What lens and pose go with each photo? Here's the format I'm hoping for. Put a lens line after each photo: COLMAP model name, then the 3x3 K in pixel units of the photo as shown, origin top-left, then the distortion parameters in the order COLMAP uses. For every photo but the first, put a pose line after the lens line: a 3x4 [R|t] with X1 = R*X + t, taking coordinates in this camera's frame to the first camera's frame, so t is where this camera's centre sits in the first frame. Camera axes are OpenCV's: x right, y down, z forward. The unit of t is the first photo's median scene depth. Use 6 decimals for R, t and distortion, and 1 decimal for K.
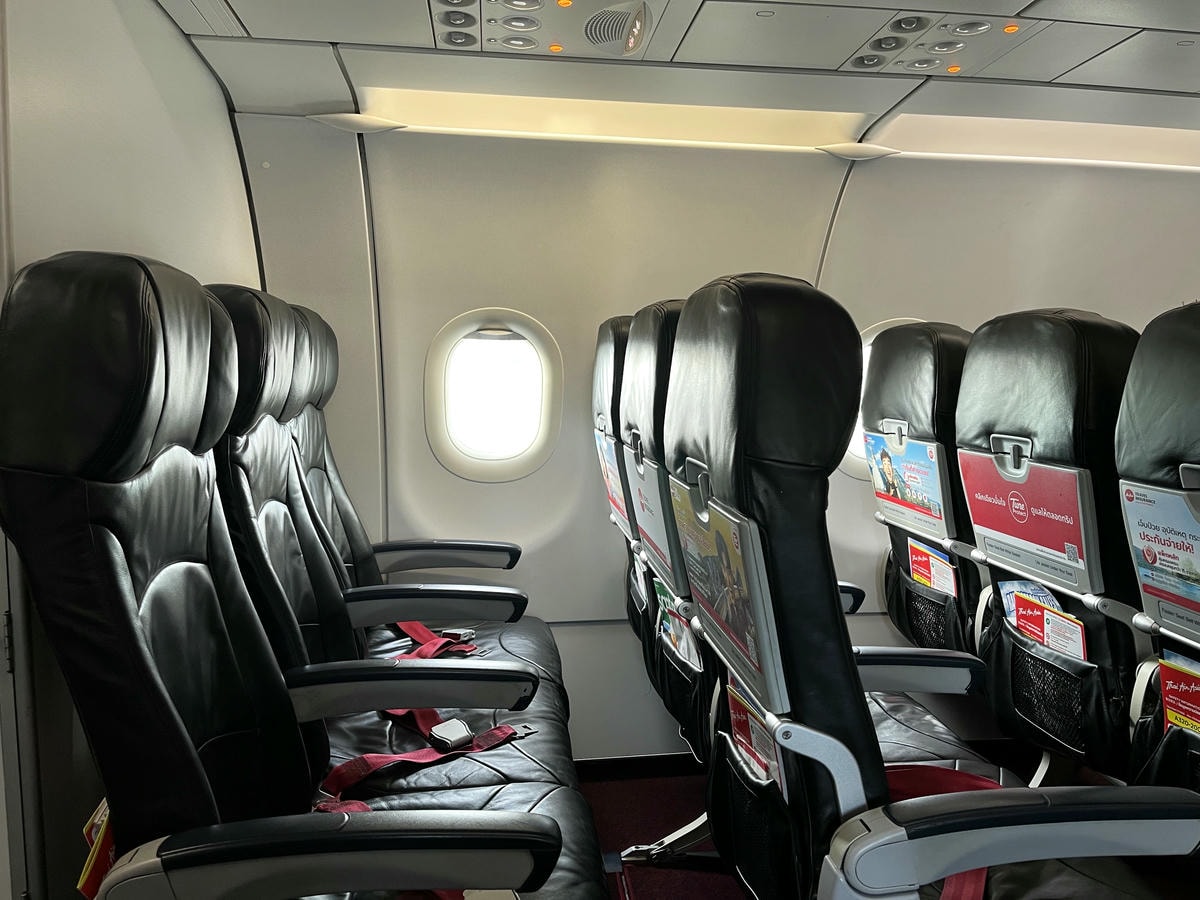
lens RADIAL K [[905.4, 0, 600.0], [0, 905.4, 450.0], [0, 0, 1]] dist [0.070620, -0.107758]
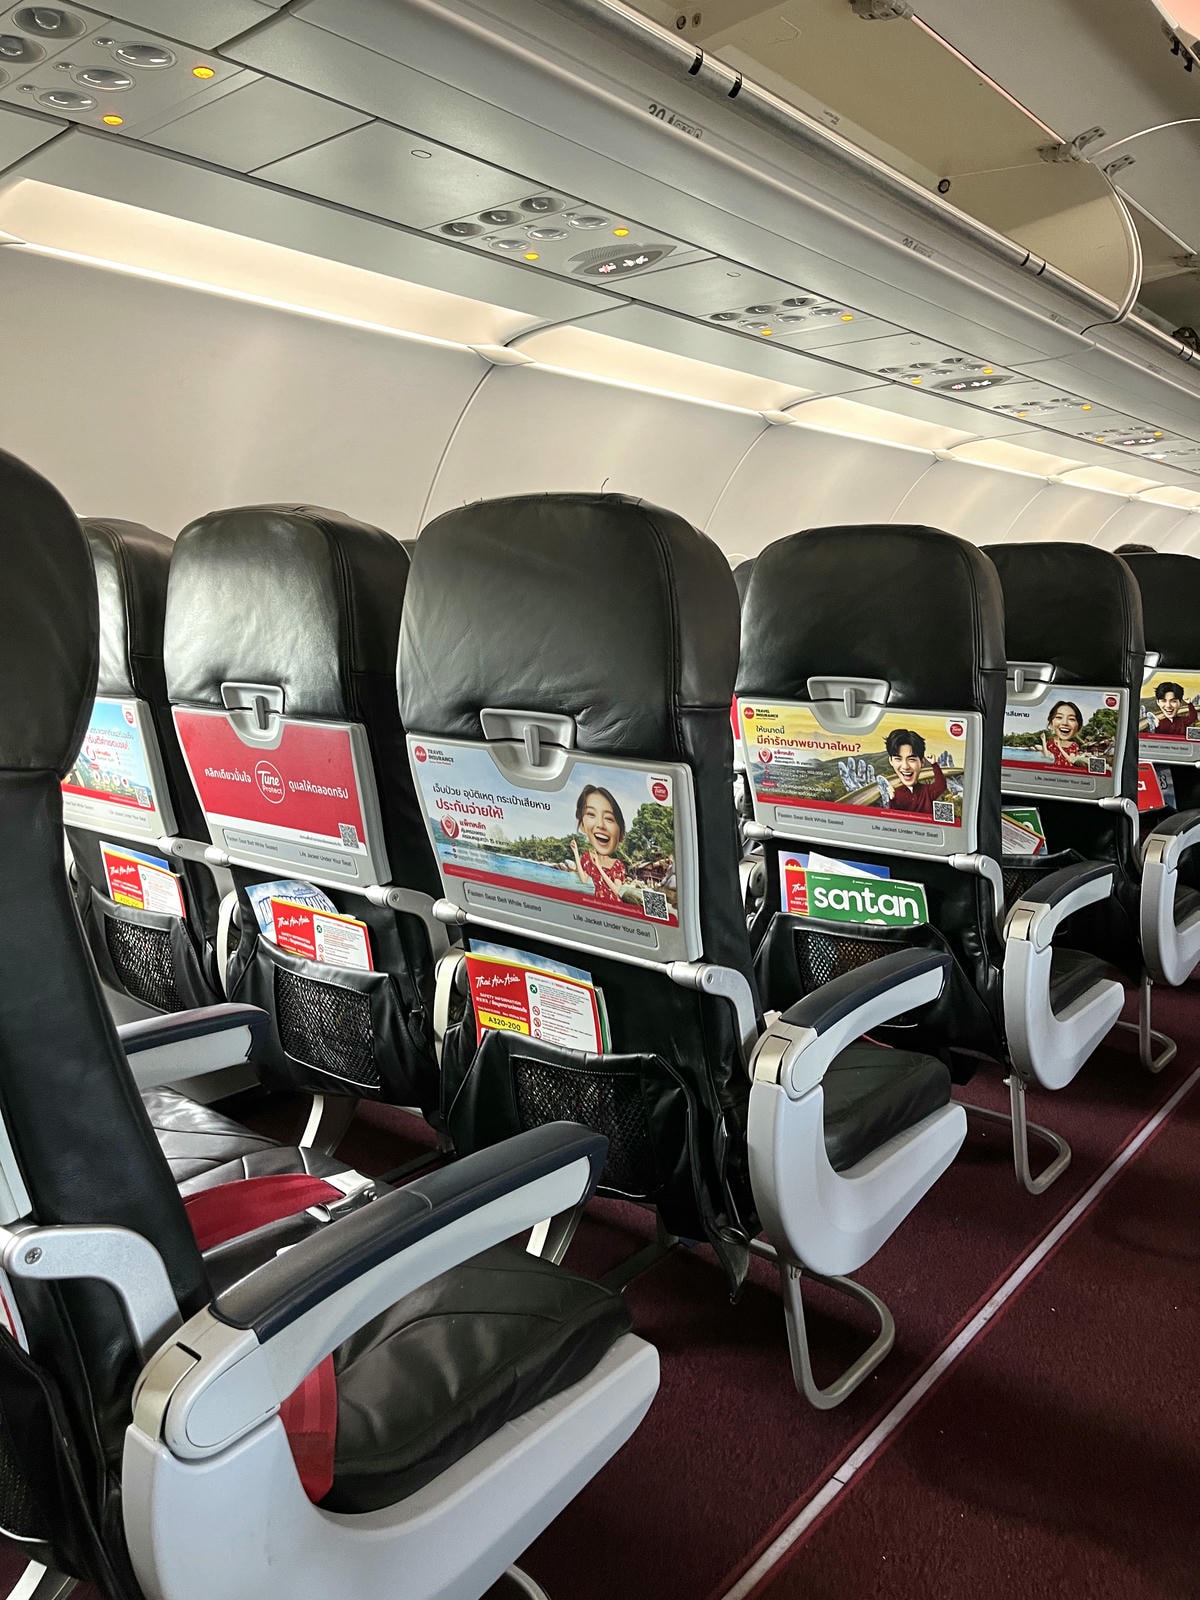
lens RADIAL K [[1207.2, 0, 600.4], [0, 1207.2, 786.0], [0, 0, 1]] dist [0.070620, -0.107758]
pose [[0.715377, -0.120078, 0.688344, -0.015181], [0.069750, 0.992475, 0.100643, -0.013203], [-0.695249, -0.023986, 0.718369, 0.138540]]
